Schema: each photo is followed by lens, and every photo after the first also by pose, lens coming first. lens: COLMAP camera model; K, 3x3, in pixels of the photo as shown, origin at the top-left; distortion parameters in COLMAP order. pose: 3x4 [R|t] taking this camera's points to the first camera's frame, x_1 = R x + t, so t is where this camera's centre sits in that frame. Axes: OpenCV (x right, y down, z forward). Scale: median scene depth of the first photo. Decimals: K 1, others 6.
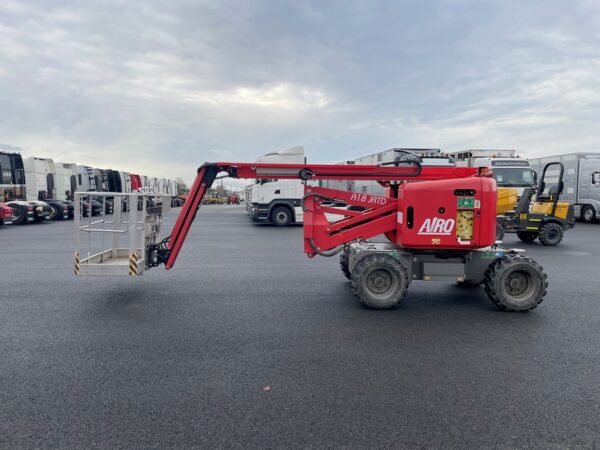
lens RADIAL K [[451.6, 0, 298.9], [0, 451.6, 225.0], [0, 0, 1]] dist [0.064094, -0.083010]
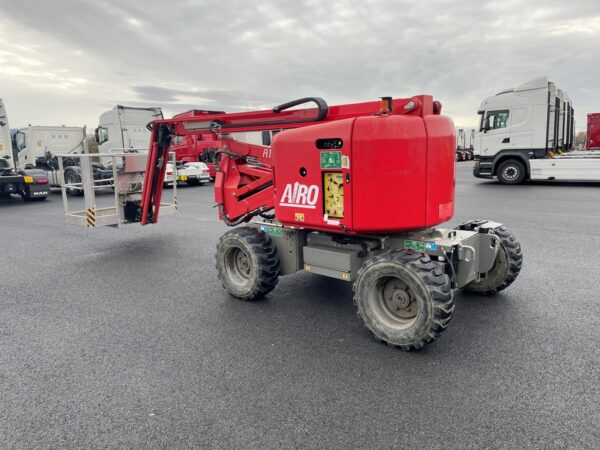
lens RADIAL K [[451.6, 0, 302.9], [0, 451.6, 226.6], [0, 0, 1]] dist [0.064094, -0.083010]
pose [[0.732292, 0.086363, -0.675492, 0.764075], [-0.013356, 0.993556, 0.112550, -0.026553], [0.680860, -0.073397, 0.728727, 0.499707]]
